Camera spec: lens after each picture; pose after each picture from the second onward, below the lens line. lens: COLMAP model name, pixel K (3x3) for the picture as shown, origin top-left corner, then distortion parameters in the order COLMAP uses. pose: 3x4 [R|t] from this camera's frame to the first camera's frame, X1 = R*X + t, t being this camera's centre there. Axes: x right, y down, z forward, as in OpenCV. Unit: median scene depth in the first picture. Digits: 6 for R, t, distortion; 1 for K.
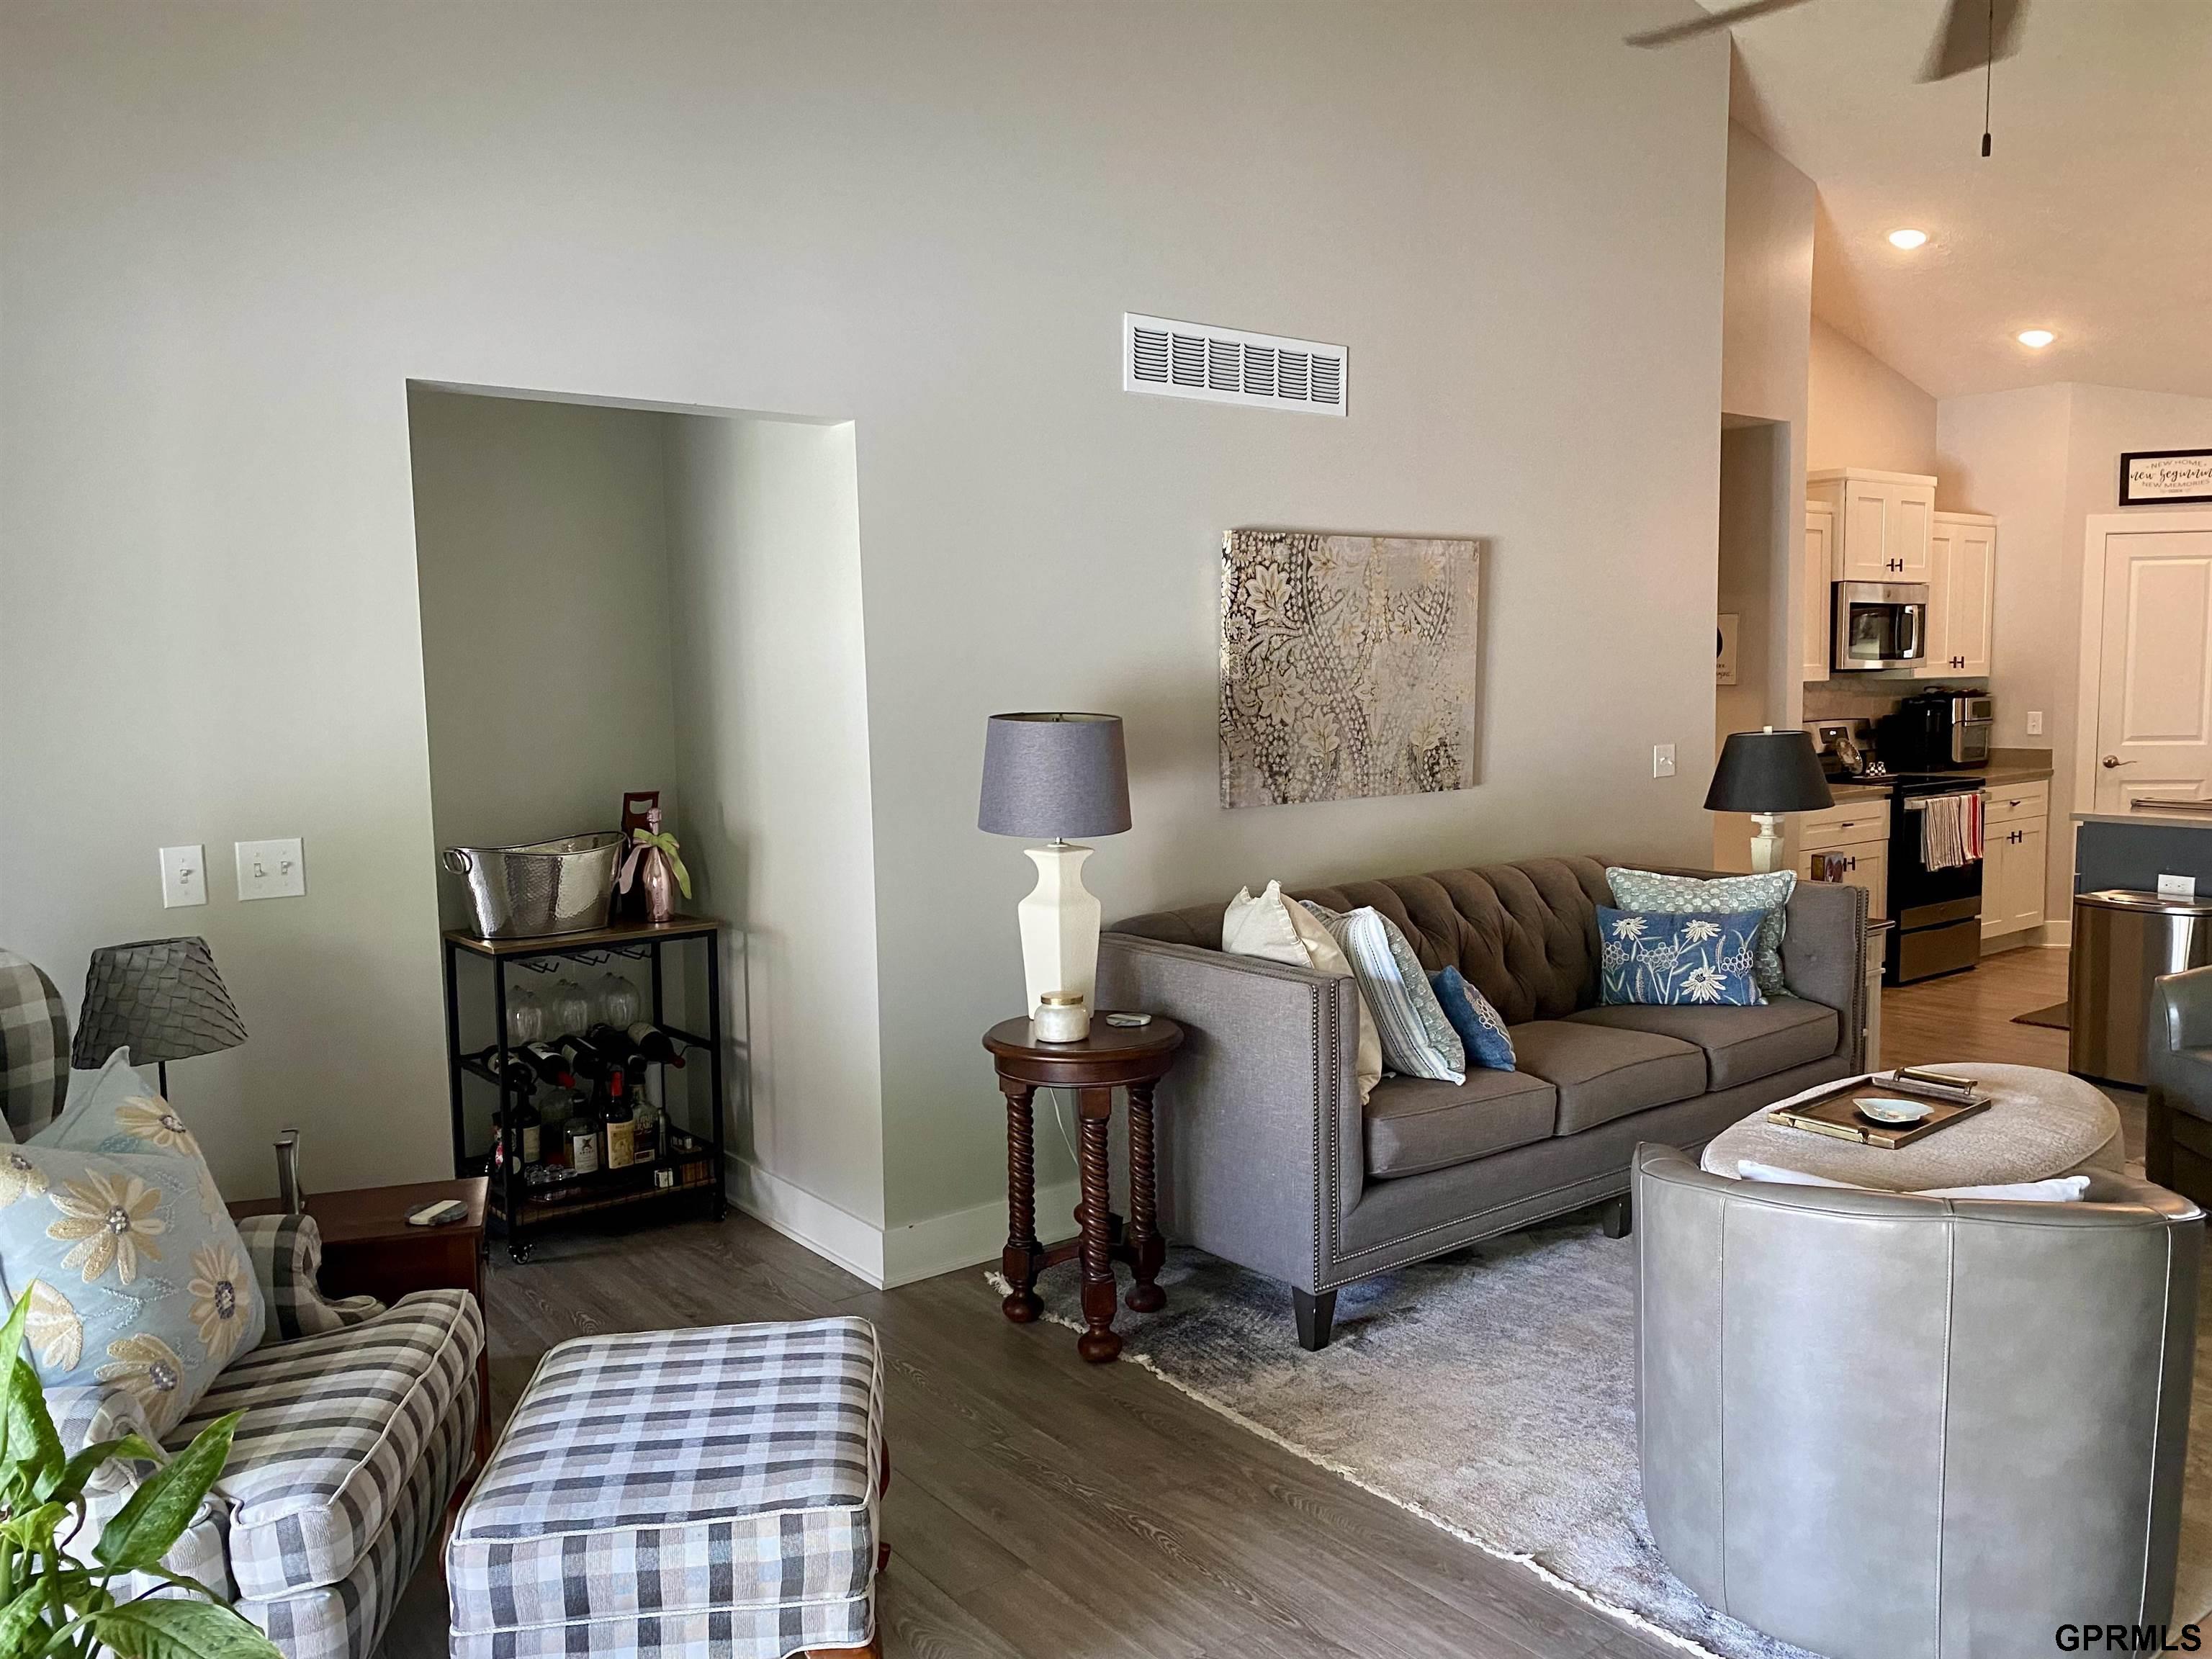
lens RADIAL K [[1661.9, 0, 1098.2], [0, 1661.9, 814.7], [0, 0, 1]] dist [0.000855, -0.001077]
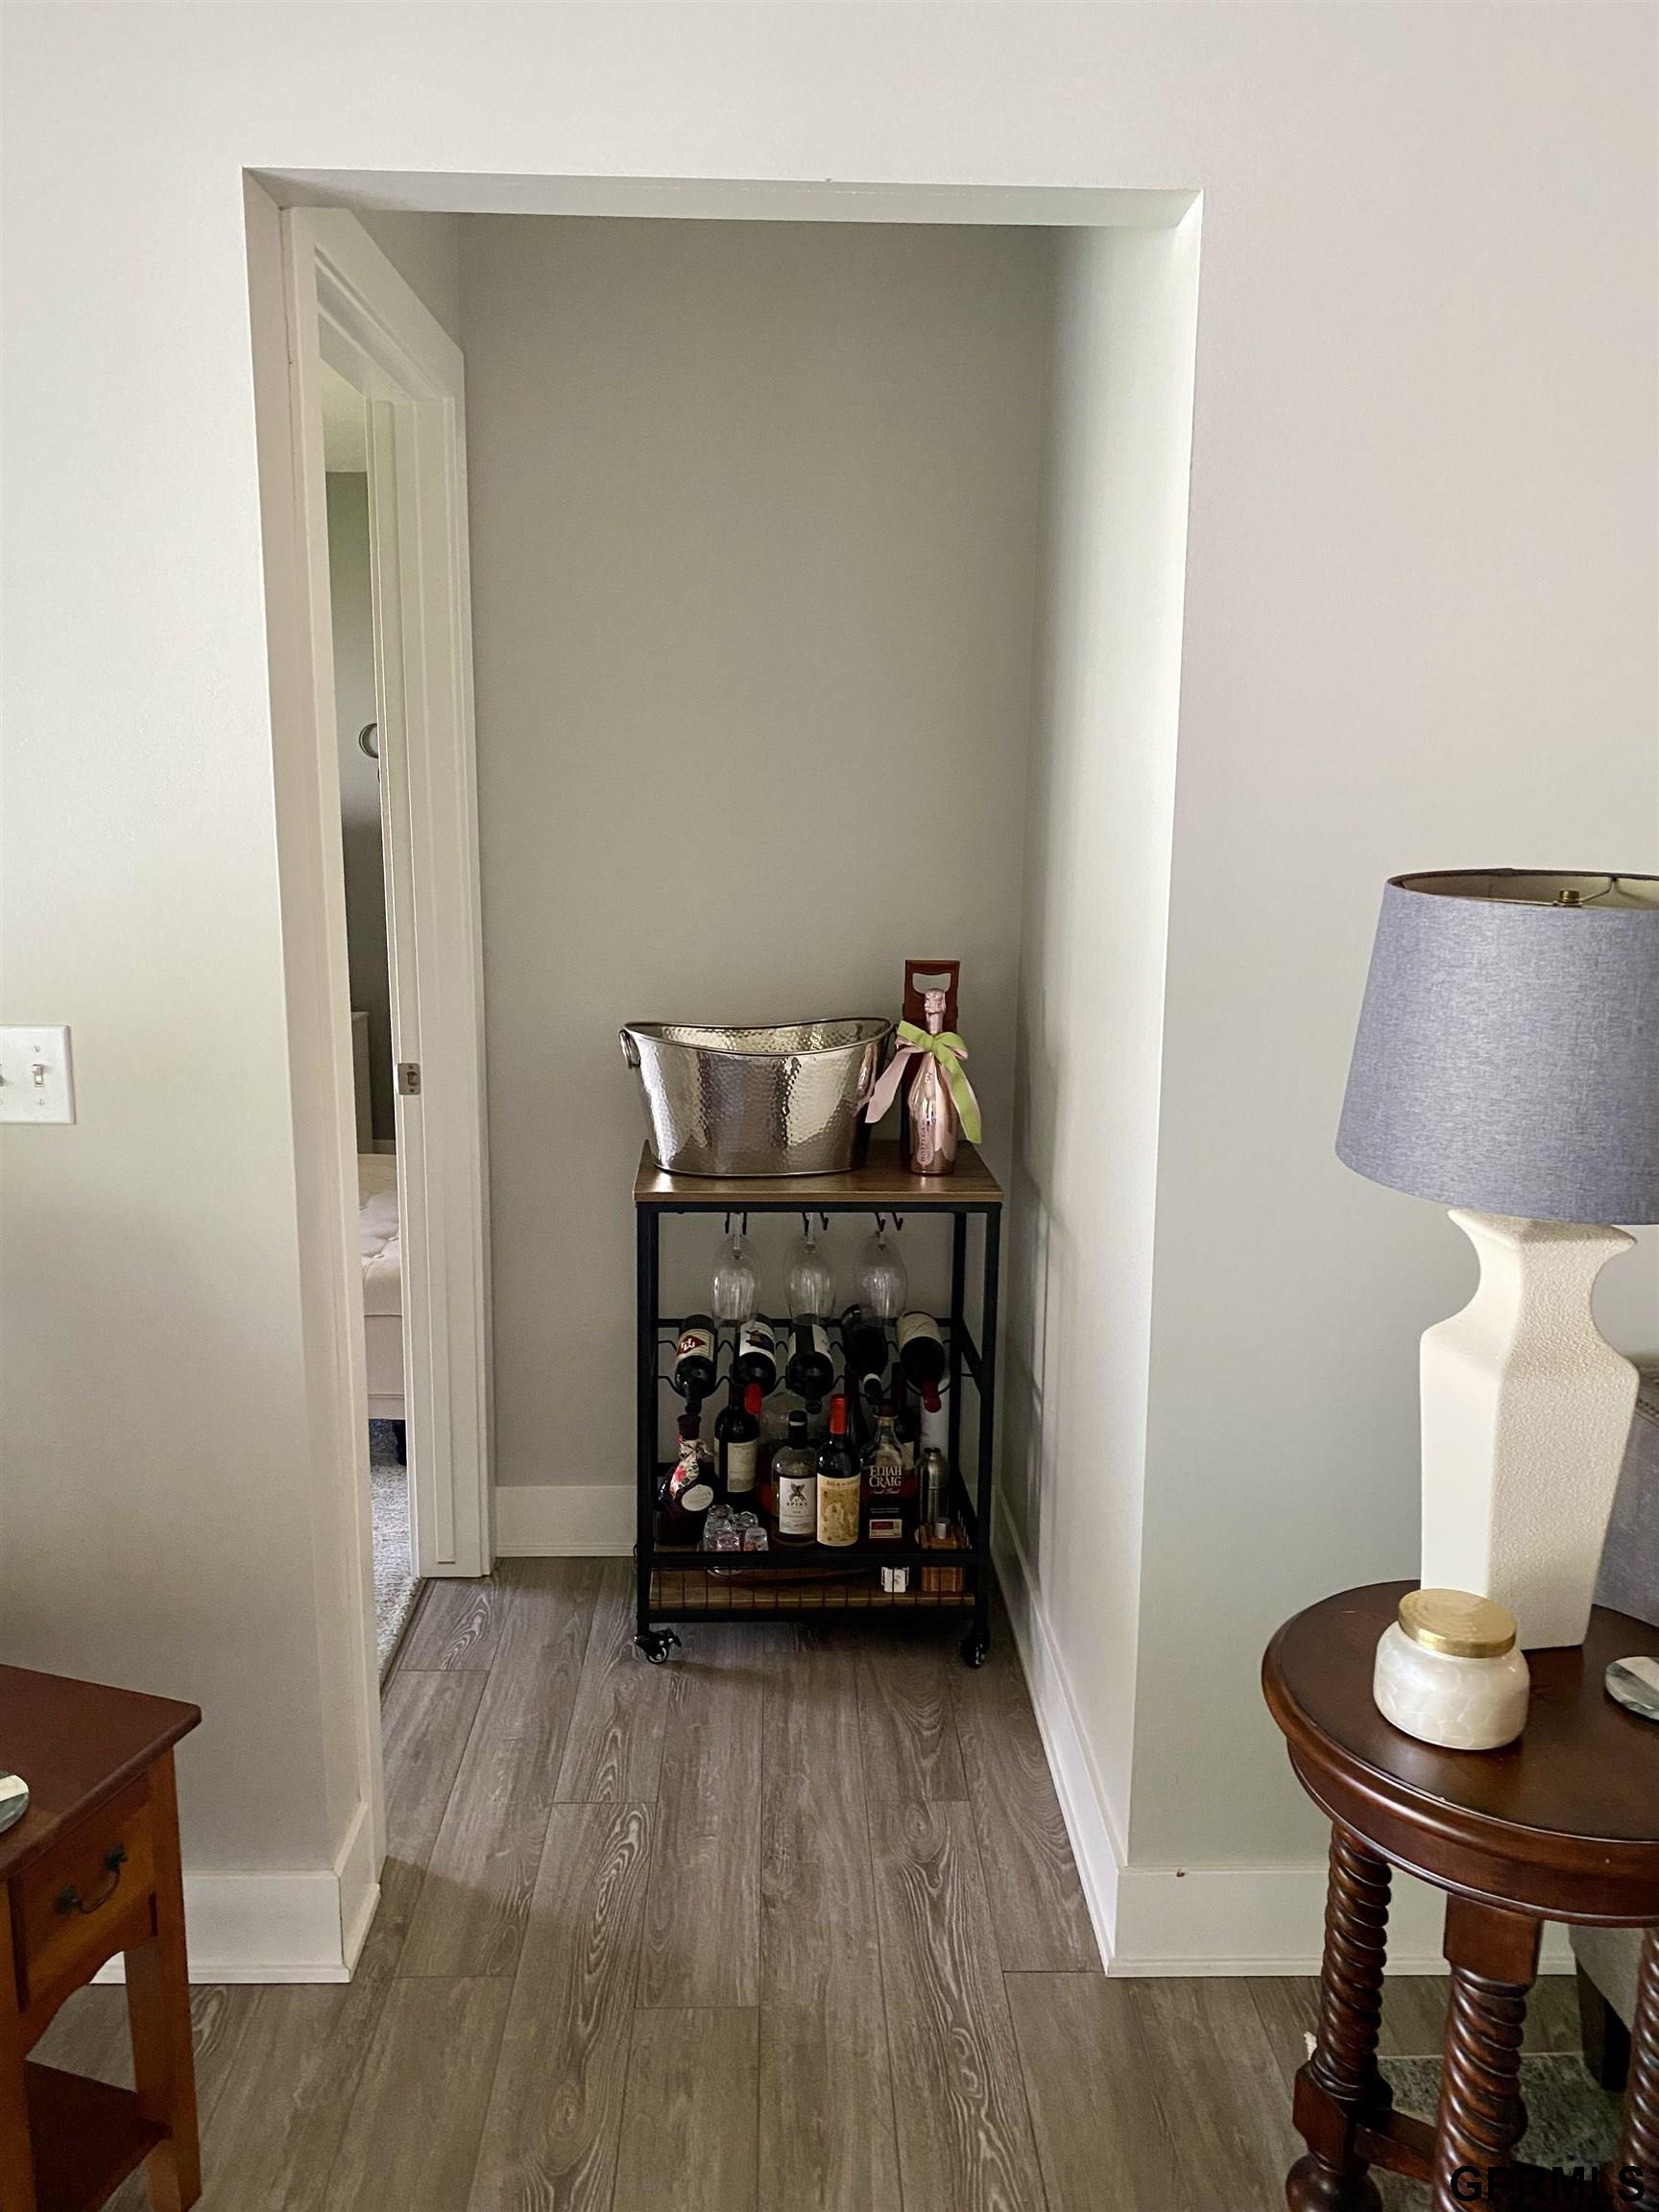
lens RADIAL K [[1682.3, 0, 829.5], [0, 1682.3, 1106.0], [0, 0, 1]] dist [0.100149, -0.001027]
pose [[0.820648, 0.133679, -0.555578, 0.051567], [-0.071634, 0.988649, 0.132070, -0.041205], [0.566926, -0.068585, 0.820909, 0.470347]]
